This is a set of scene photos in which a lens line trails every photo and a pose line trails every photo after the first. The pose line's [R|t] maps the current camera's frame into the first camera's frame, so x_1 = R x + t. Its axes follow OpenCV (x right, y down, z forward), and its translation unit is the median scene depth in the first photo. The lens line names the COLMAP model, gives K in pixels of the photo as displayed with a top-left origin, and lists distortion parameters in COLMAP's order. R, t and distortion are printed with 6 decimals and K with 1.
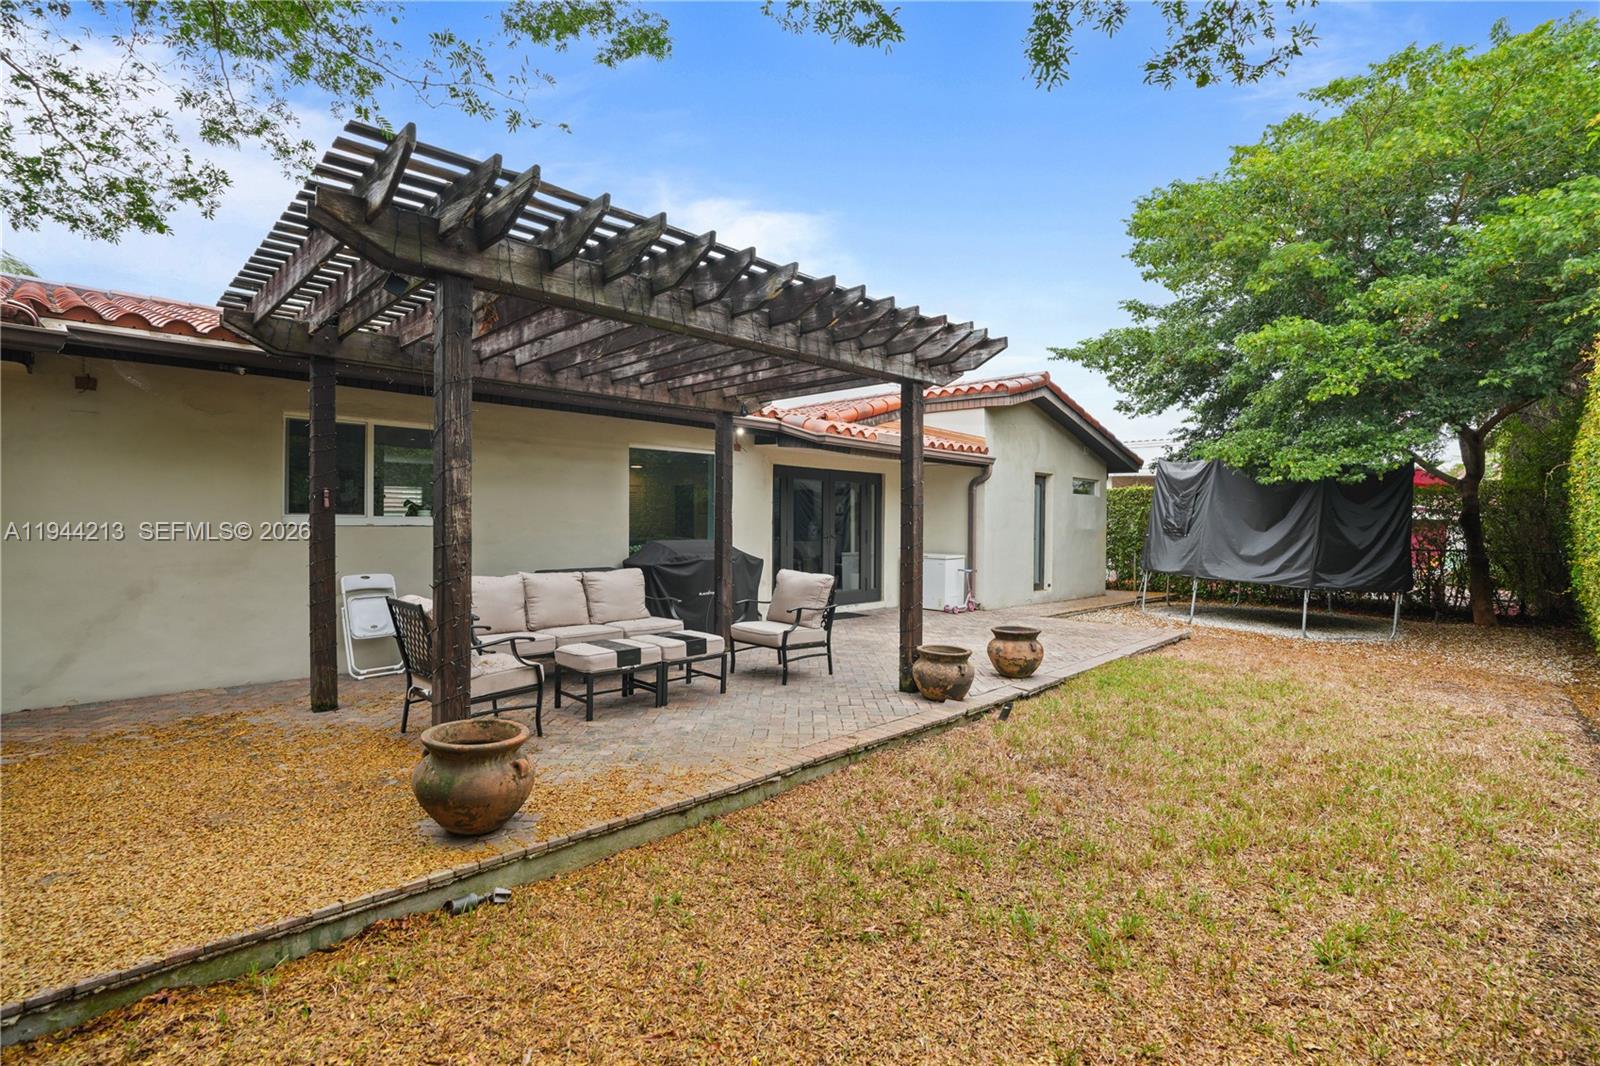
lens RADIAL K [[741.3, 0, 787.7], [0, 741.3, 532.7], [0, 0, 1]] dist [-0.064435, 0.021194]
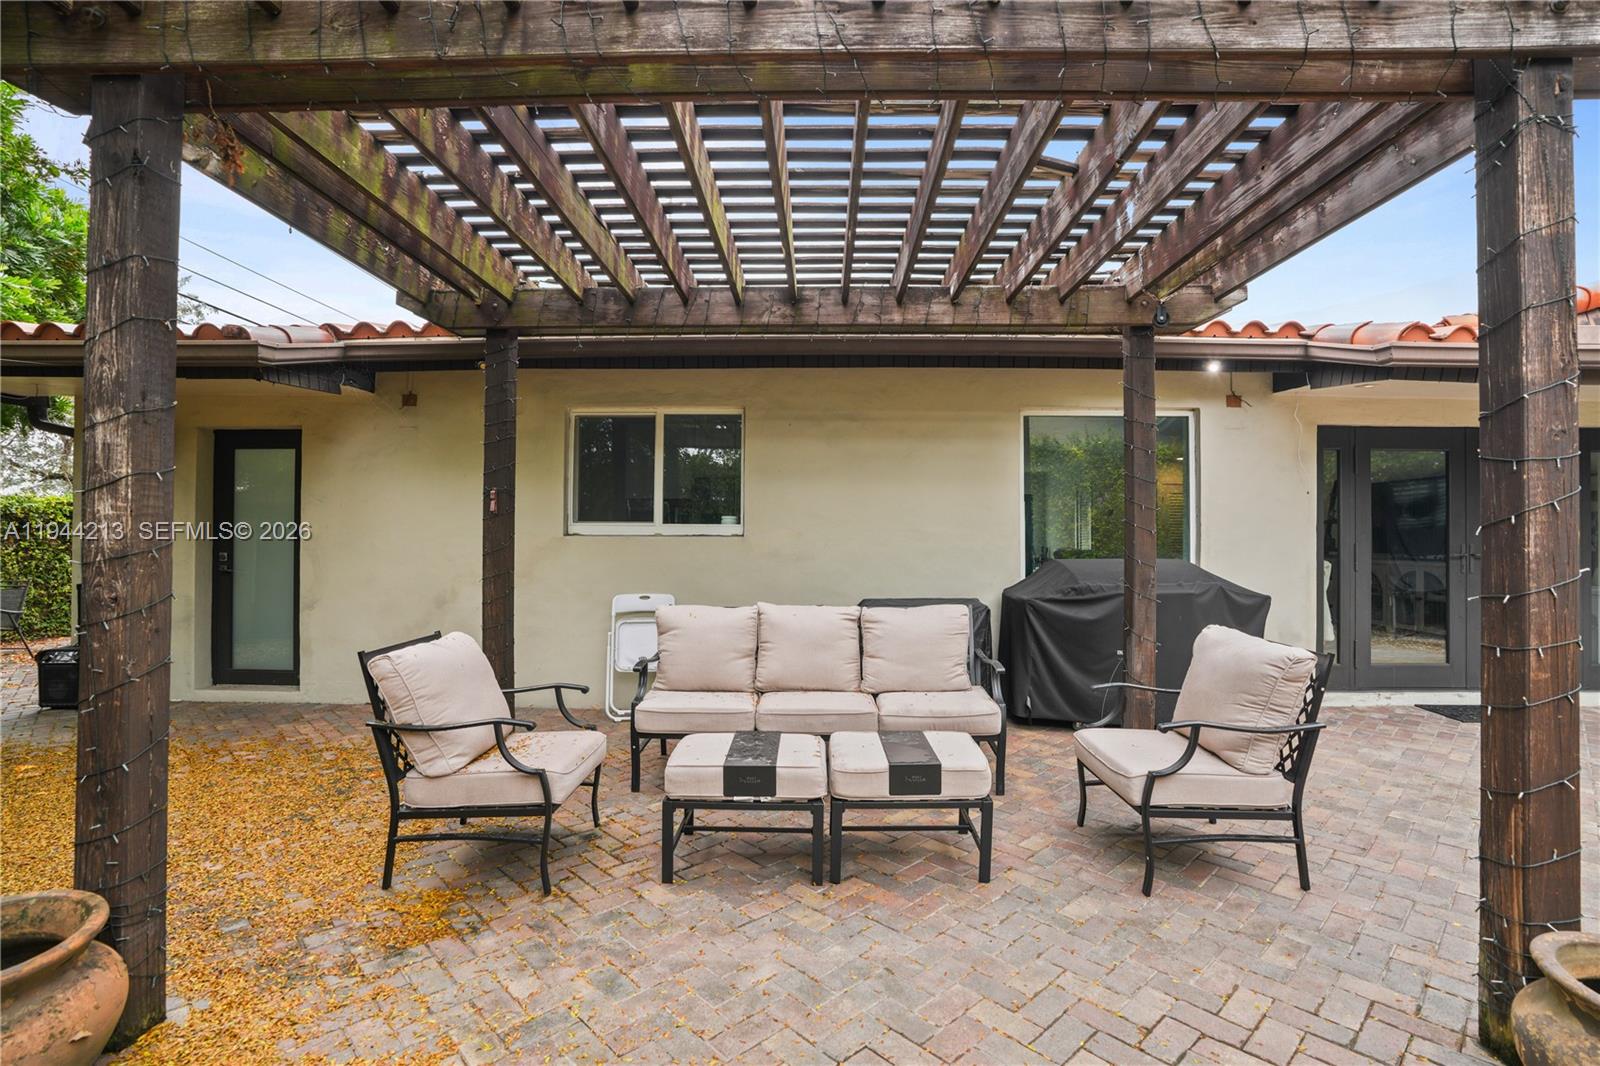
lens RADIAL K [[741.3, 0, 825.1], [0, 741.3, 533.6], [0, 0, 1]] dist [-0.064435, 0.021194]
pose [[0.700099, -0.005719, -0.714023, 0.165400], [-0.006013, 0.999885, -0.013903, -0.001119], [0.714020, 0.014027, 0.699984, 0.545845]]
